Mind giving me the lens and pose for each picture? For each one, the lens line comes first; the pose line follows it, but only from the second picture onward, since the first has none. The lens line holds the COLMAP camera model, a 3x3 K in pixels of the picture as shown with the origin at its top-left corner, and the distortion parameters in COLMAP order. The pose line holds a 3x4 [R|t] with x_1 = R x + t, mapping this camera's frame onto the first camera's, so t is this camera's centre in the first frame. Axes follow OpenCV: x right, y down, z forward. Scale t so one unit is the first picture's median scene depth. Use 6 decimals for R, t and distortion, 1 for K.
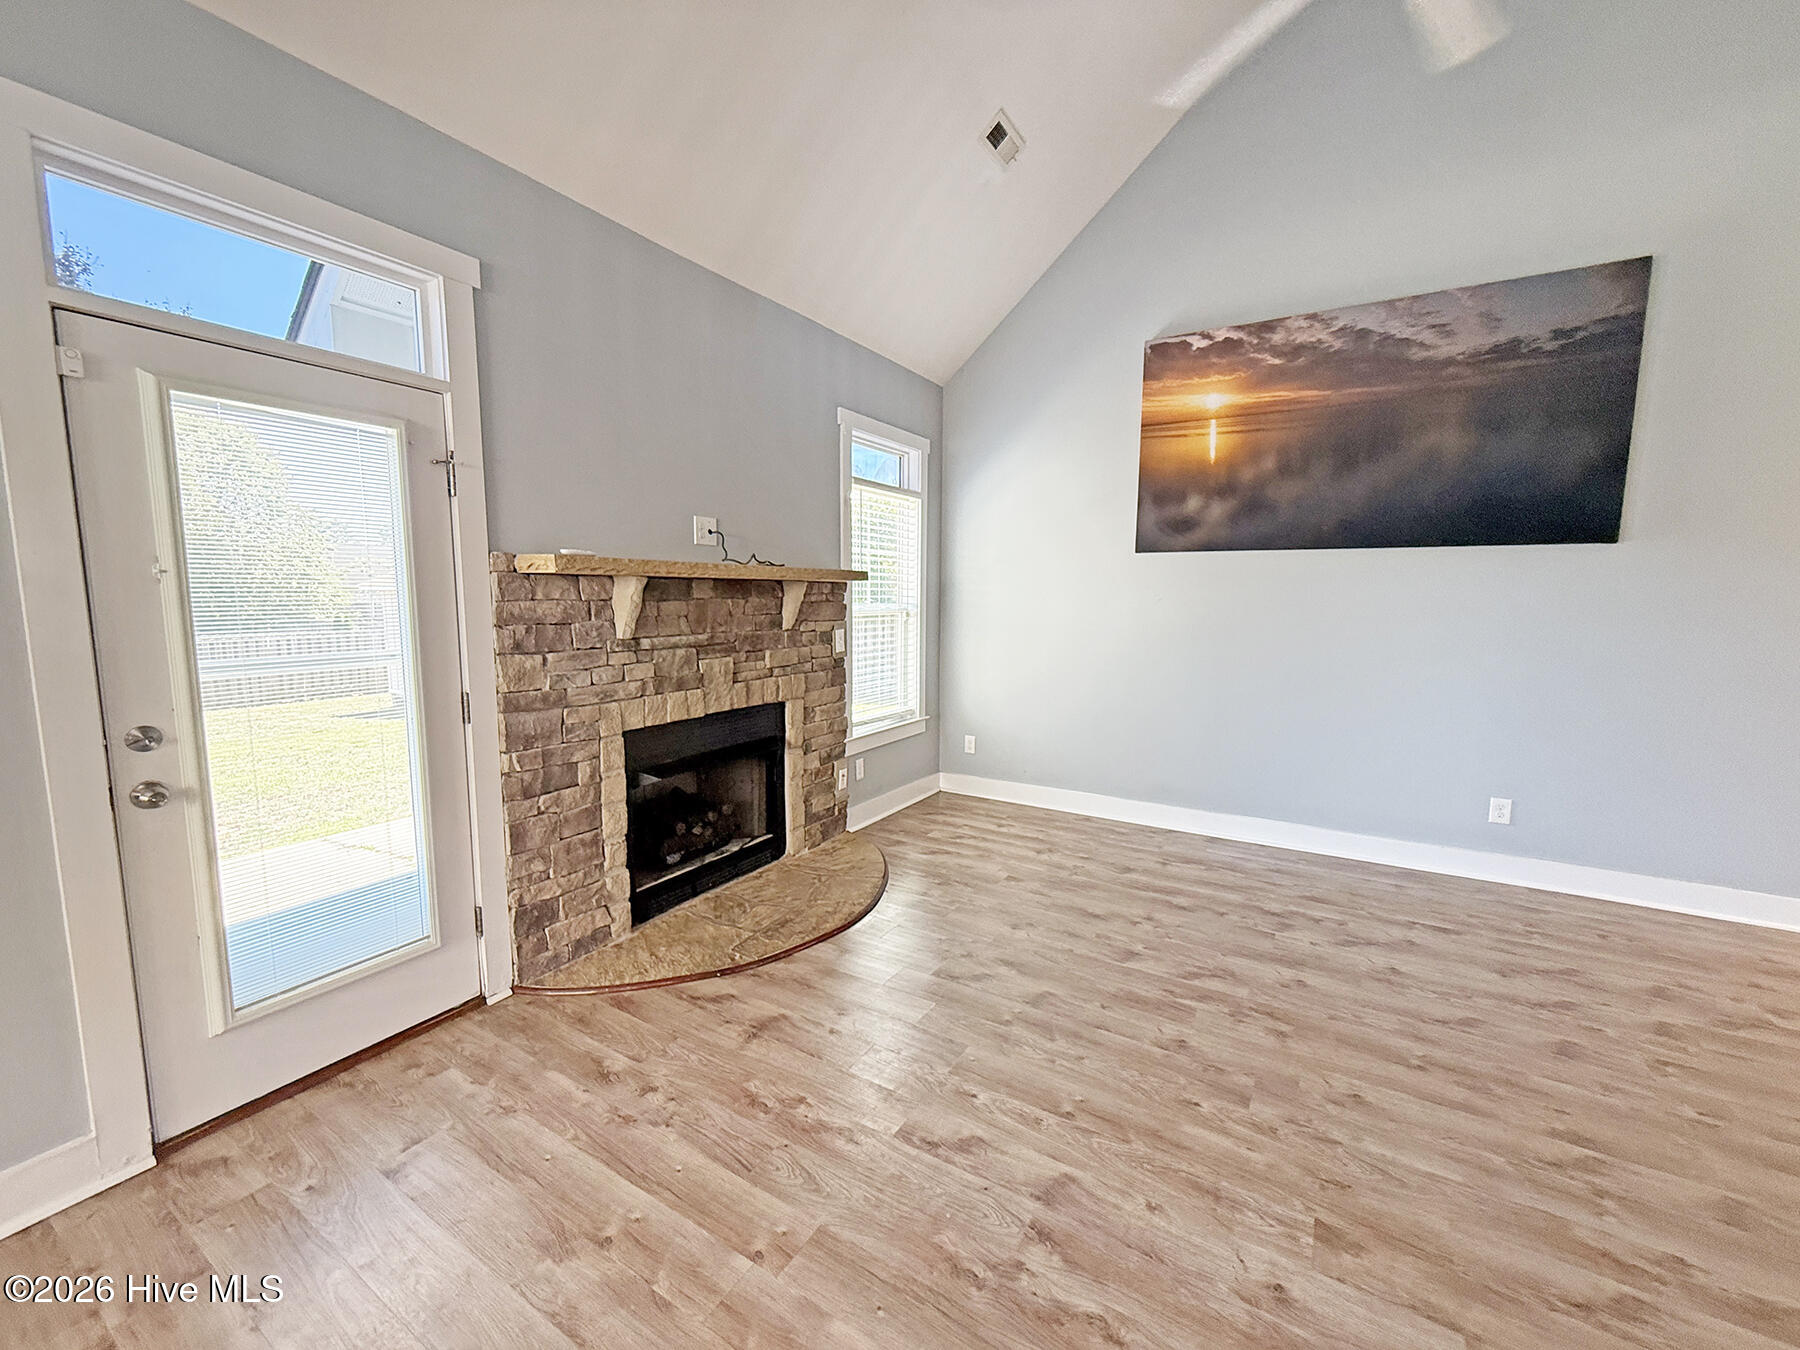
lens RADIAL K [[721.5, 0, 901.9], [0, 721.5, 674.6], [0, 0, 1]] dist [-0.000376, 0.000267]
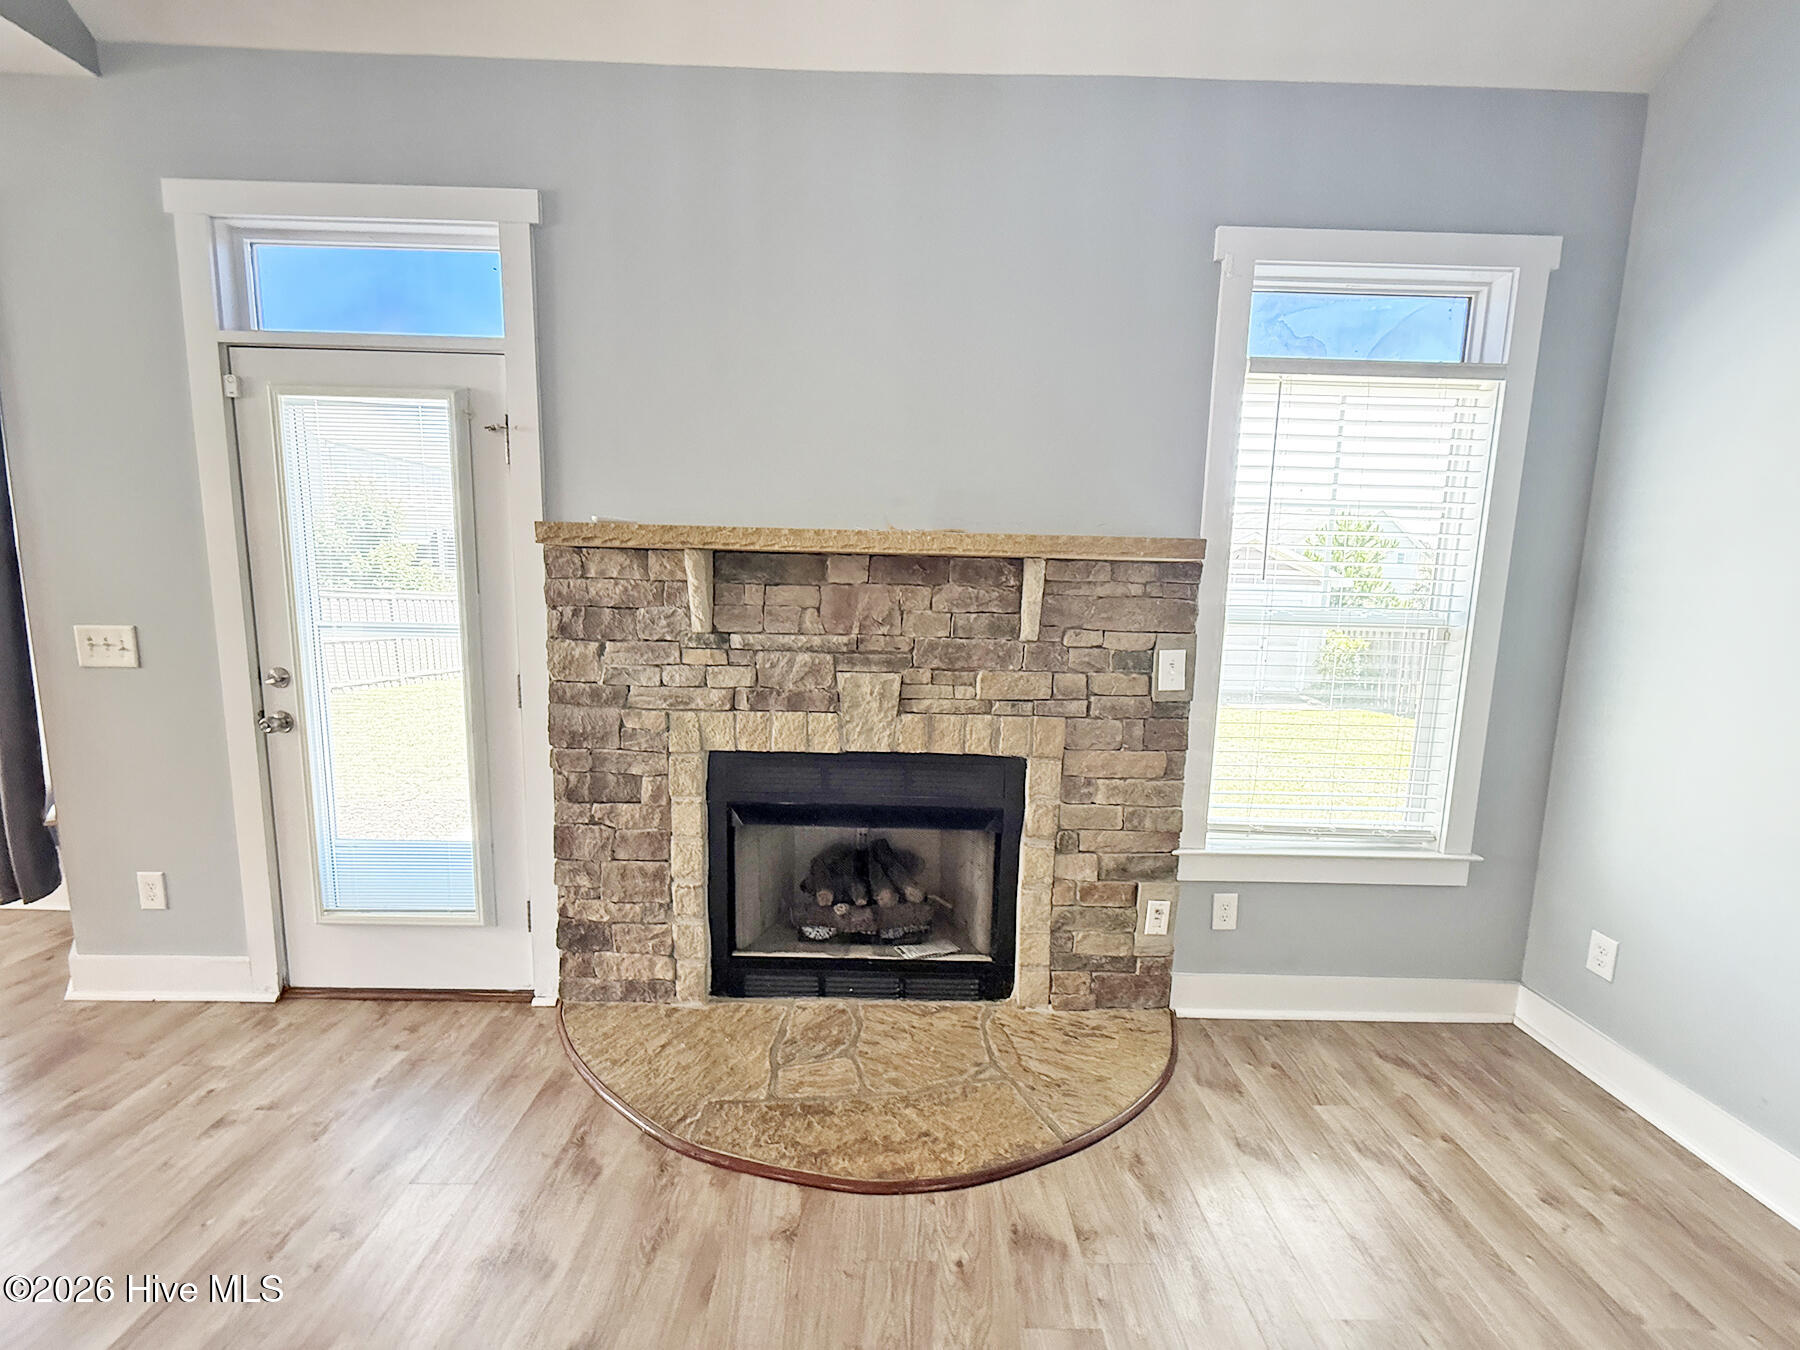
lens RADIAL K [[721.5, 0, 901.9], [0, 721.5, 674.6], [0, 0, 1]] dist [-0.000376, 0.000267]
pose [[0.531486, 0.119380, -0.838612, 0.322230], [-0.116288, 0.990928, 0.067364, -0.069364], [0.839047, 0.061717, 0.540548, 0.654263]]
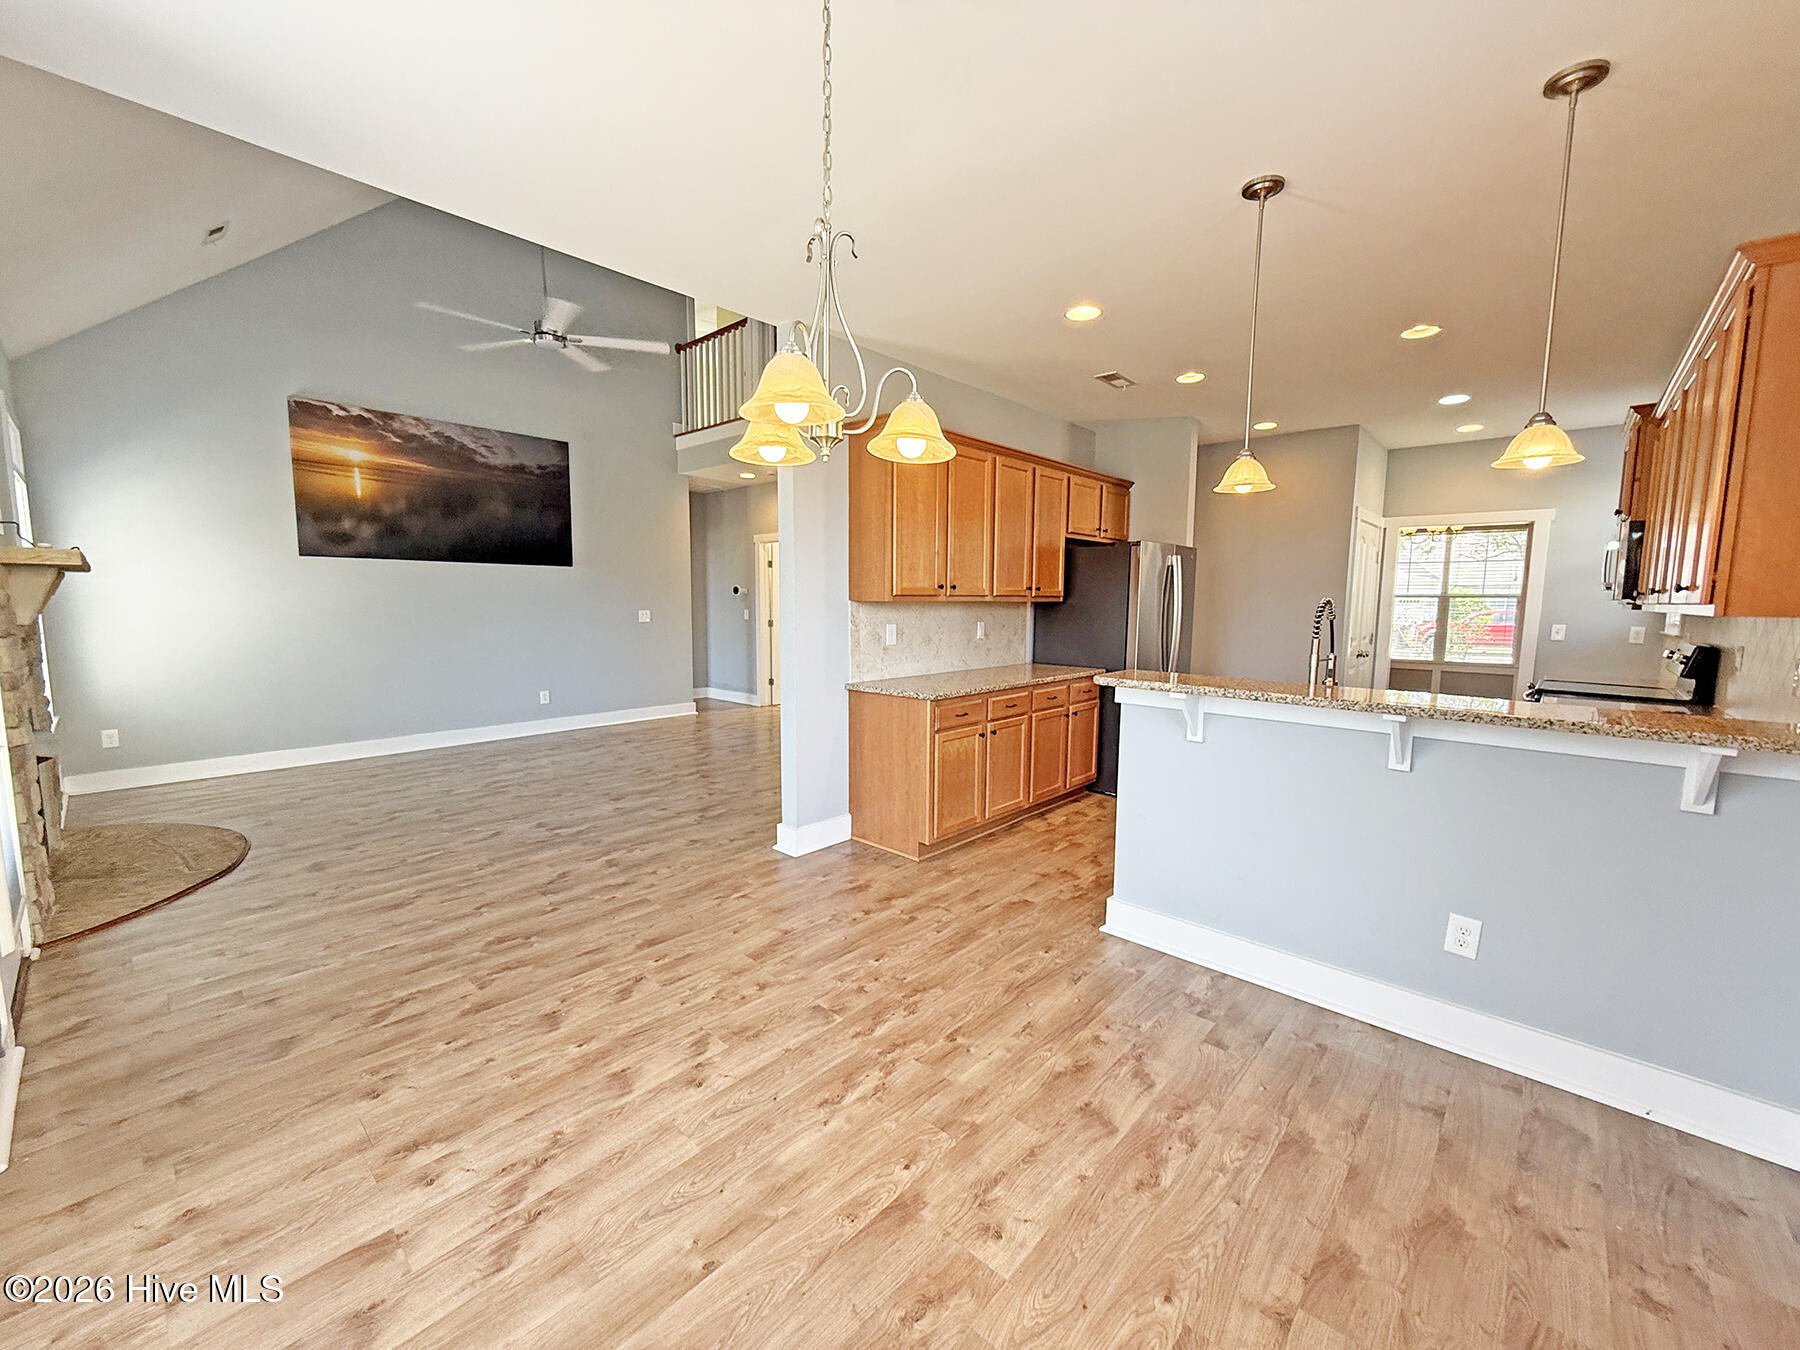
lens RADIAL K [[721.5, 0, 901.9], [0, 721.5, 674.6], [0, 0, 1]] dist [-0.000376, 0.000267]
pose [[0.183677, -0.107632, 0.977076, -1.016400], [0.104348, 0.990506, 0.089495, 0.054207], [-0.977432, 0.085517, 0.193165, -0.393213]]
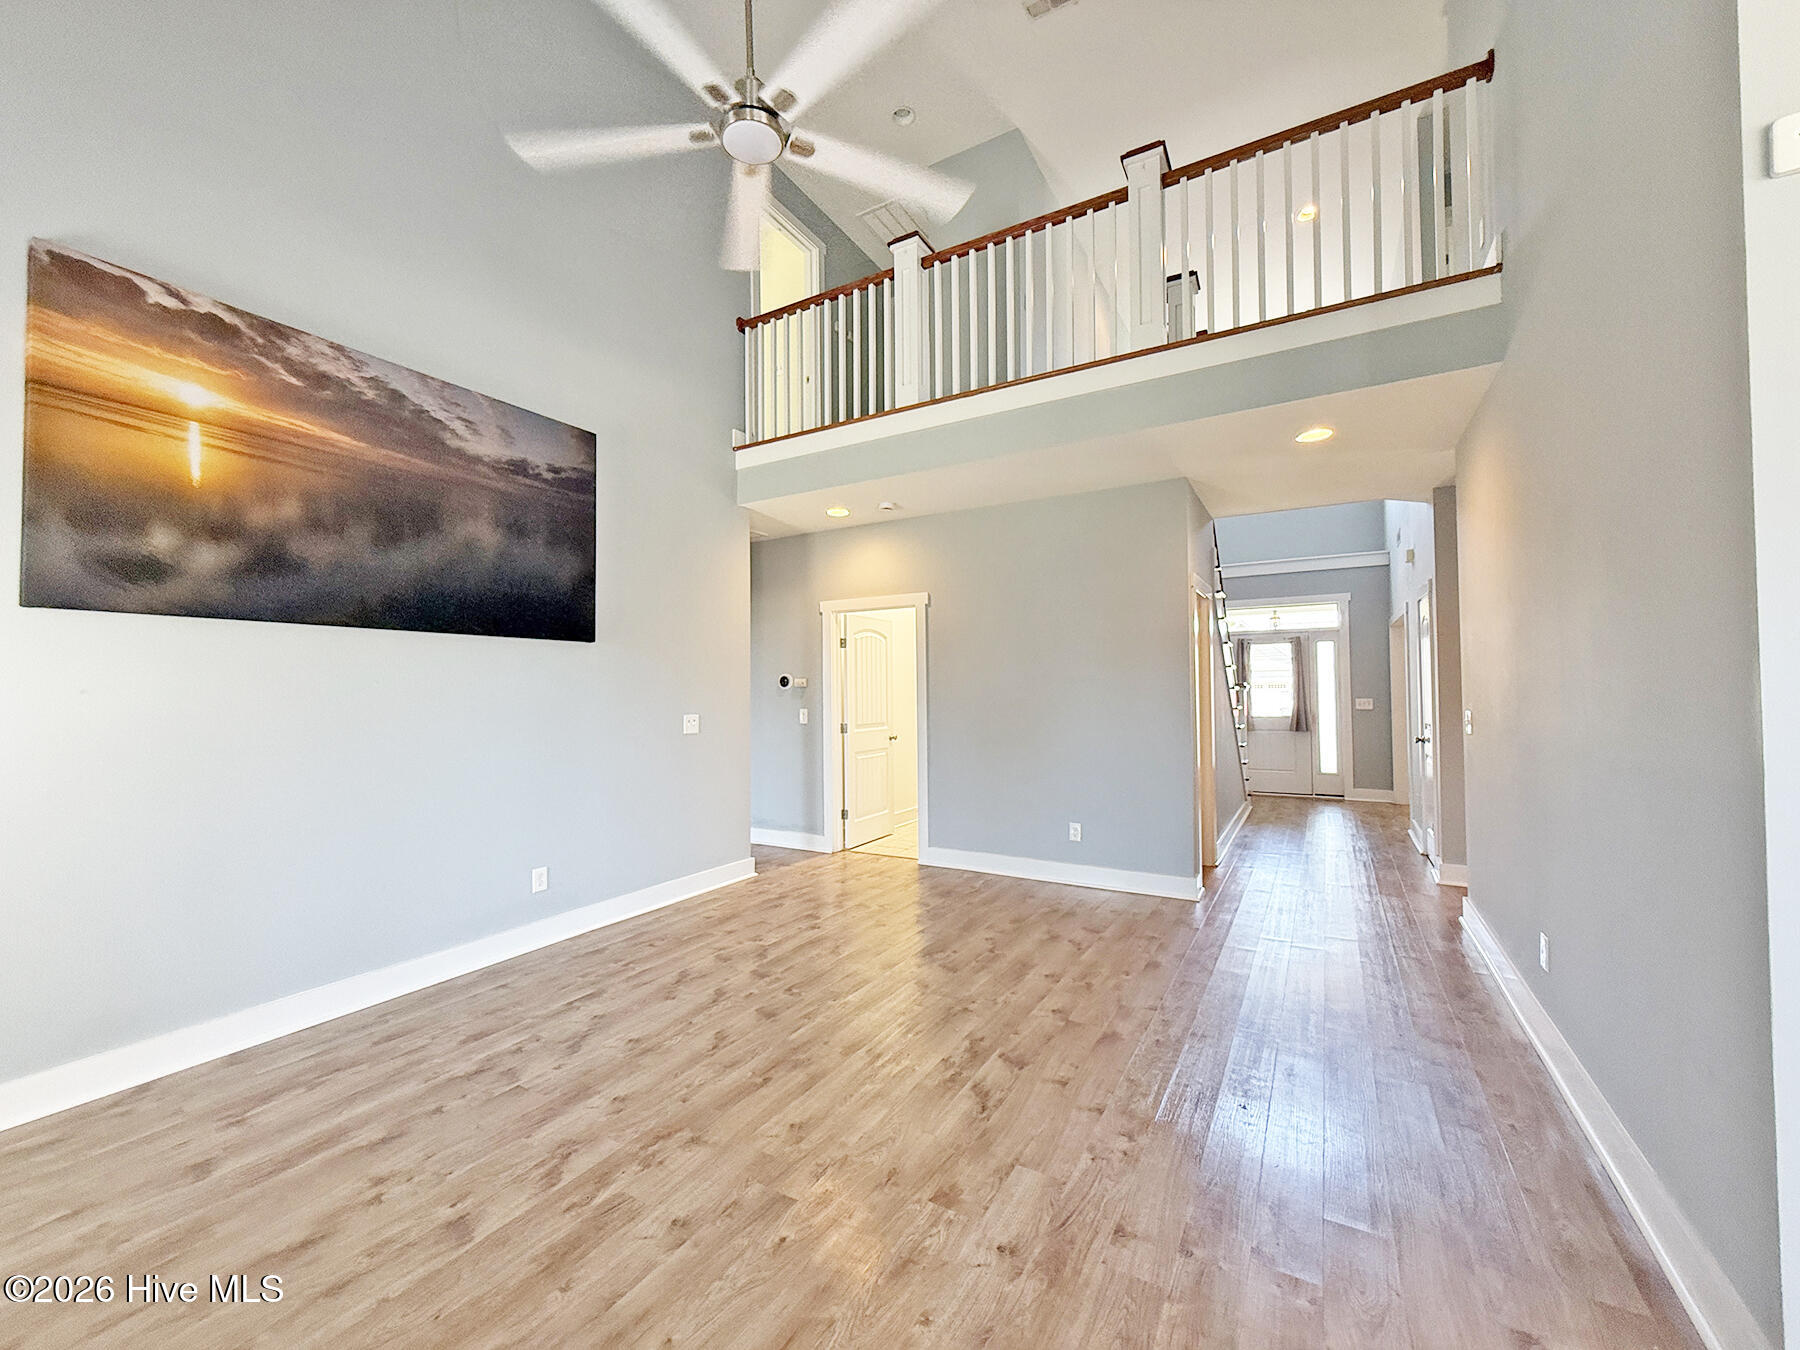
lens RADIAL K [[721.5, 0, 901.9], [0, 721.5, 674.6], [0, 0, 1]] dist [-0.000376, 0.000267]
pose [[-0.024549, 0.016594, 0.999561, -0.301503], [0.121934, 0.992447, -0.013481, -0.039942], [-0.992235, 0.121549, -0.026387, 0.482974]]
